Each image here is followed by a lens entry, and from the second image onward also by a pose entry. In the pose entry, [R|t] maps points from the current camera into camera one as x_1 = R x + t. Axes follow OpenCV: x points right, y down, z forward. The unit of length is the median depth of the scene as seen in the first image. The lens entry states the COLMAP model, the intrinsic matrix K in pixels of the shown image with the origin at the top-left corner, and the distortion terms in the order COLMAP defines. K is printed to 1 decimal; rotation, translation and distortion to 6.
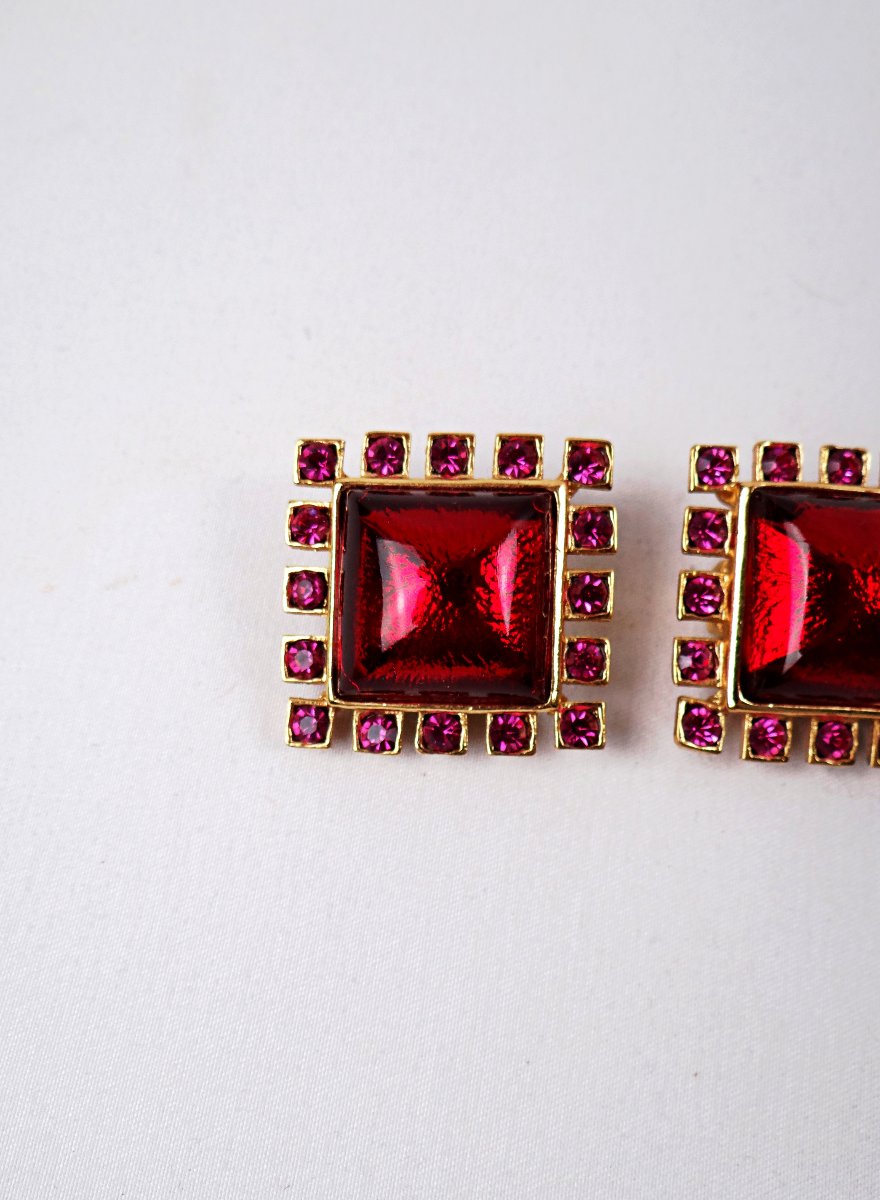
lens RADIAL K [[1016.0, 0, 419.9], [0, 1016.0, 598.4], [0, 0, 1]] dist [0.010918, -0.027017]
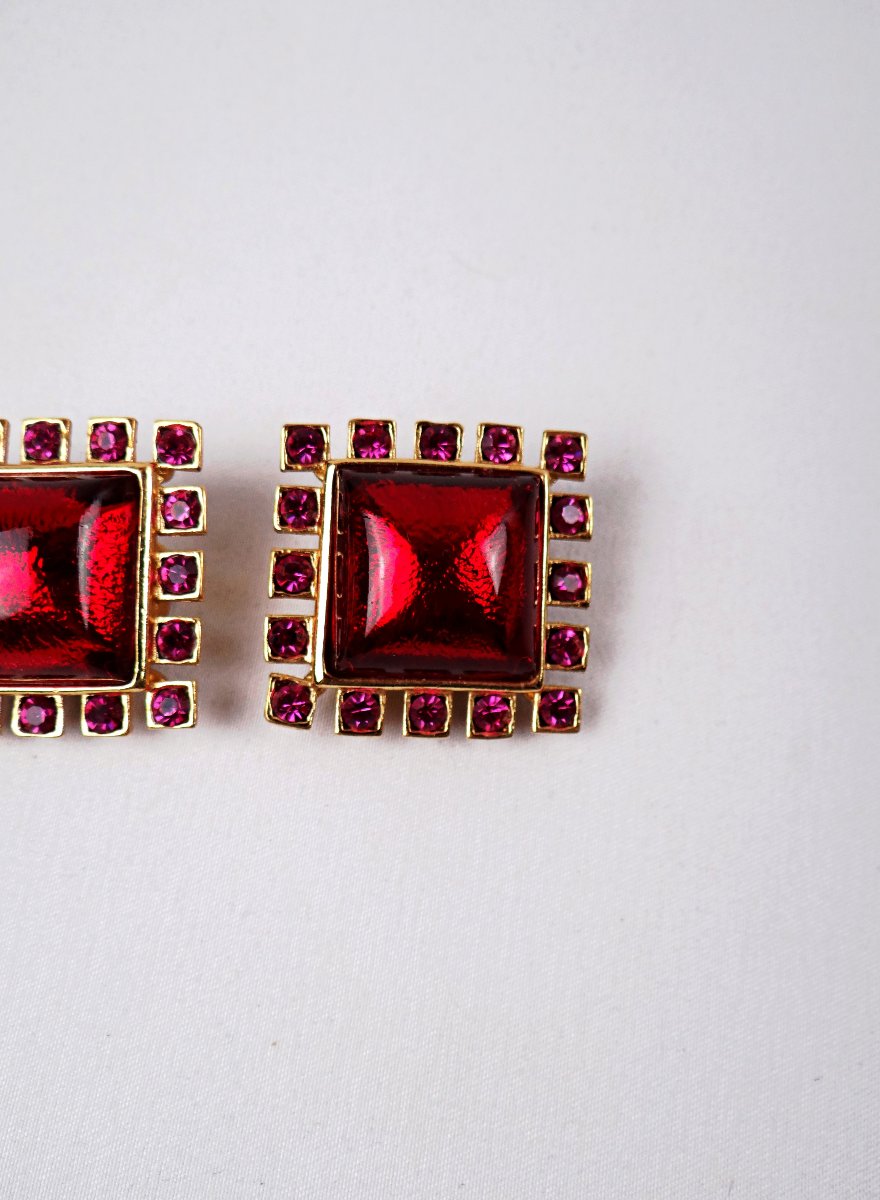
lens RADIAL K [[1016.0, 0, 419.9], [0, 1016.0, 598.4], [0, 0, 1]] dist [0.010918, -0.027017]
pose [[0.999680, -0.025150, -0.002882, 0.404661], [0.025200, 0.999507, 0.018739, 0.006220], [0.002409, -0.018806, 0.999820, -0.010334]]
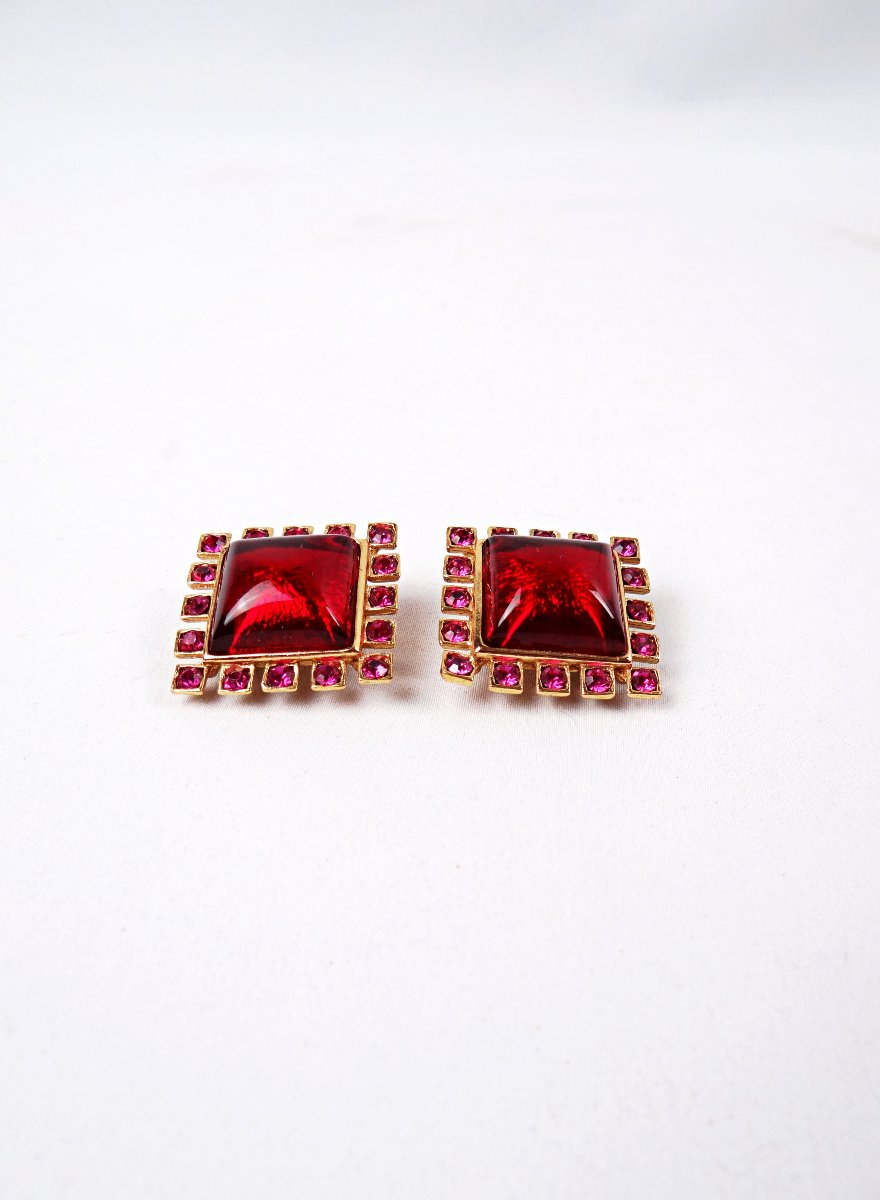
lens RADIAL K [[1016.0, 0, 419.9], [0, 1016.0, 598.4], [0, 0, 1]] dist [0.010918, -0.027017]
pose [[0.999599, -0.020944, 0.019059, 0.193126], [0.028208, 0.795729, -0.604995, 0.913134], [-0.002495, 0.605290, 0.796001, -0.210828]]
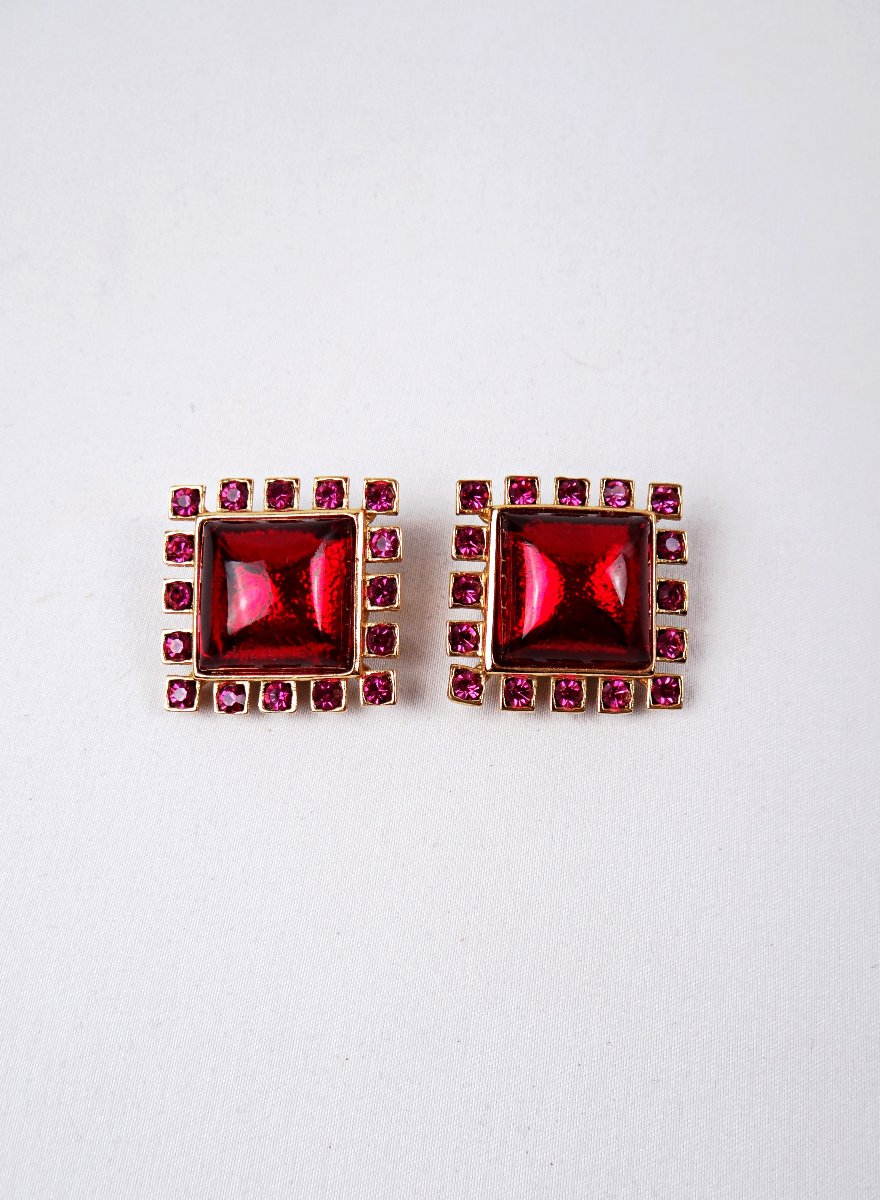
lens RADIAL K [[1016.0, 0, 419.9], [0, 1016.0, 598.4], [0, 0, 1]] dist [0.010918, -0.027017]
pose [[0.999266, -0.033084, -0.019318, 0.240115], [0.032038, 0.998125, -0.052146, 0.077300], [0.021007, 0.051489, 0.998453, -0.356923]]
